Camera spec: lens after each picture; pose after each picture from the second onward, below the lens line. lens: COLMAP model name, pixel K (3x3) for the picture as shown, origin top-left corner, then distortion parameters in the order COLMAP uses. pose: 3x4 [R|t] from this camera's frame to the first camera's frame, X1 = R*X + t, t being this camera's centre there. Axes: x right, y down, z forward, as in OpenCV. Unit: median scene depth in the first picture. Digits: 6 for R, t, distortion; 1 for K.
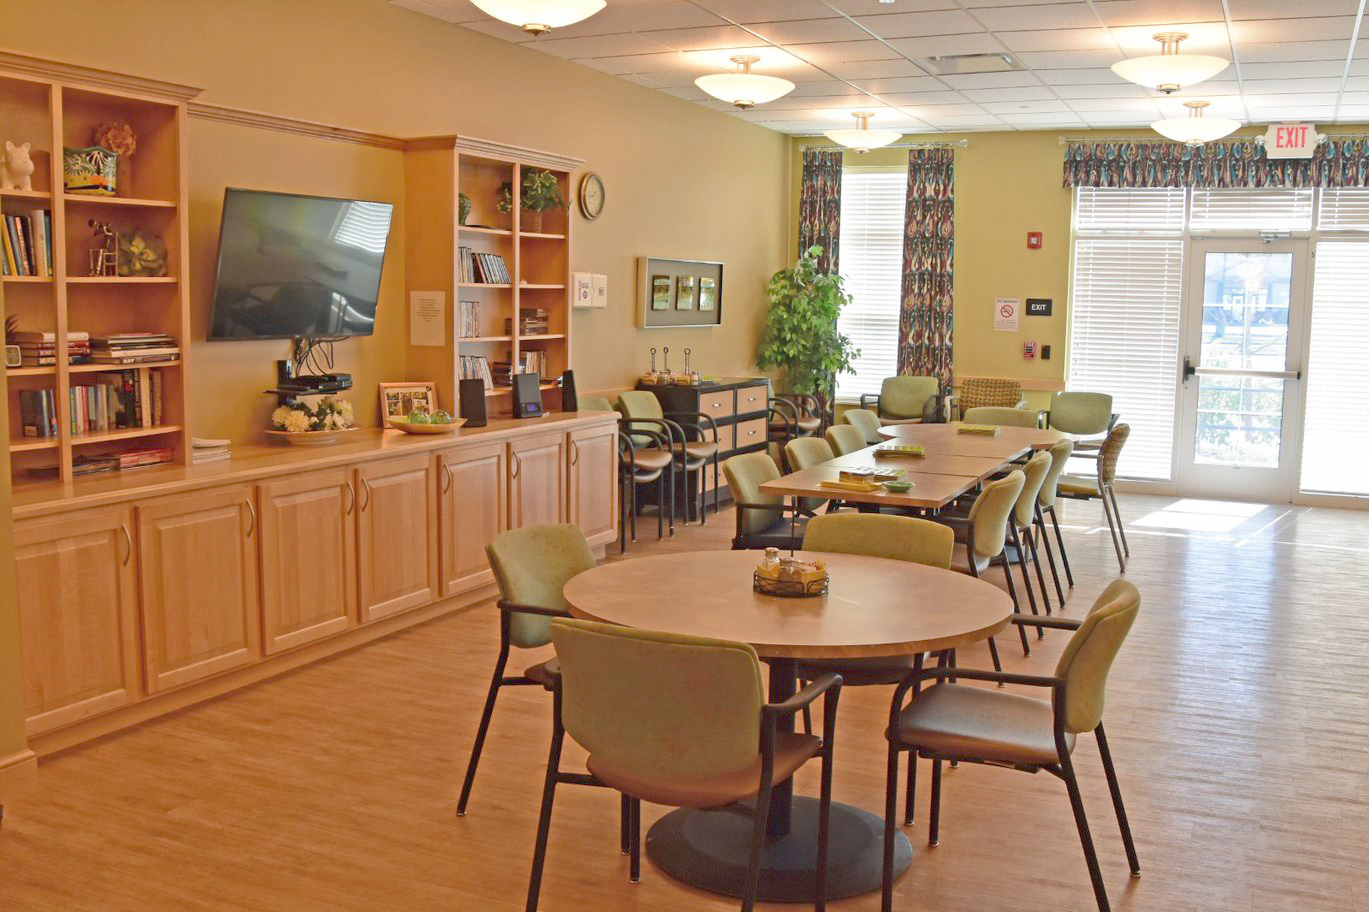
lens RADIAL K [[1336.4, 0, 684.5], [0, 1336.4, 456.0], [0, 0, 1]] dist [-0.159454, 0.159231]
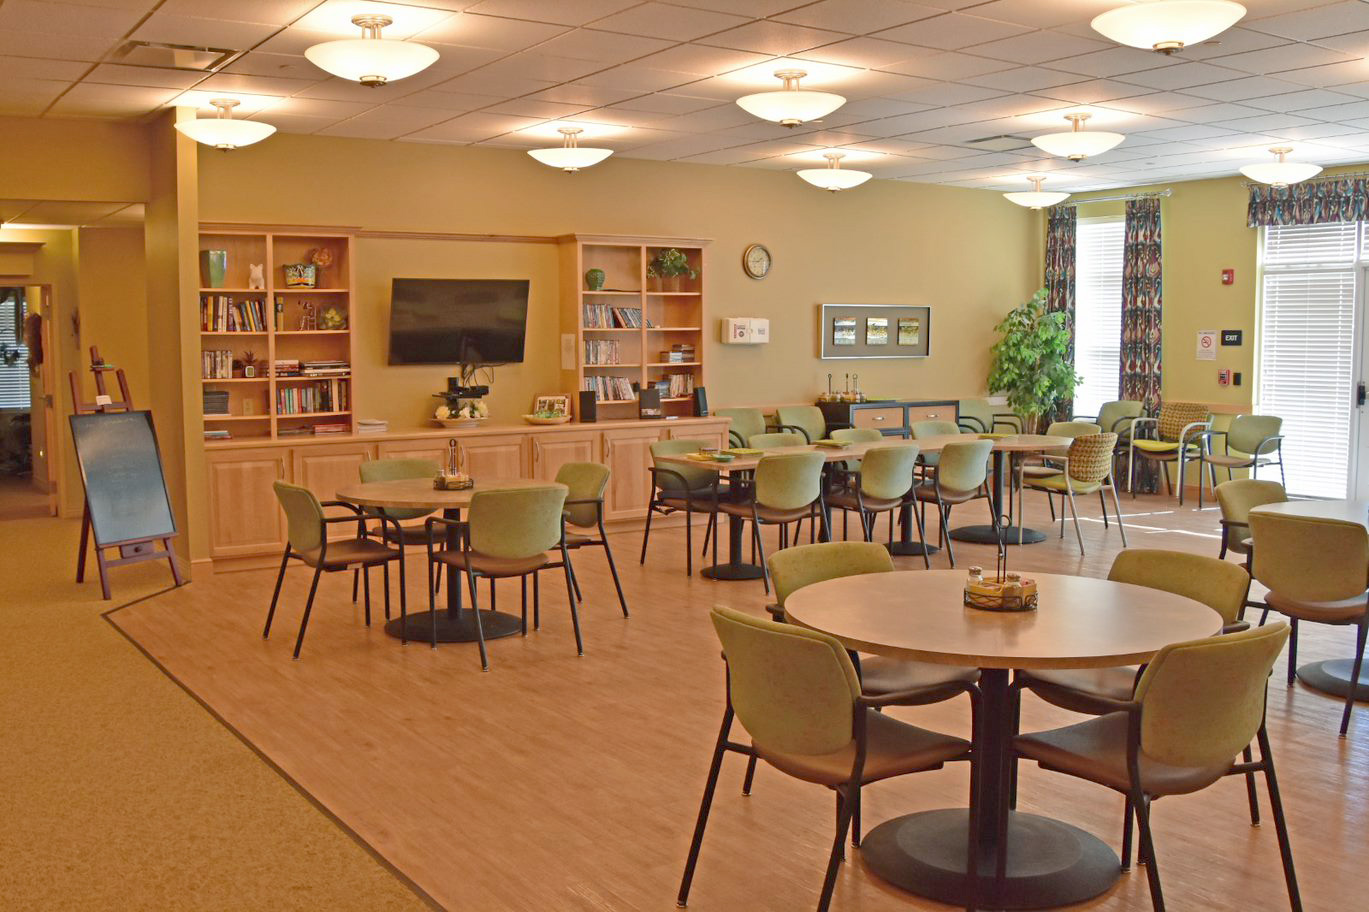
lens RADIAL K [[1336.4, 0, 684.5], [0, 1336.4, 456.0], [0, 0, 1]] dist [-0.159454, 0.159231]
pose [[0.860239, 0.027420, -0.509153, 0.448553], [-0.042548, 0.998931, -0.018090, 0.024760], [0.508112, 0.037225, 0.860486, -0.162200]]
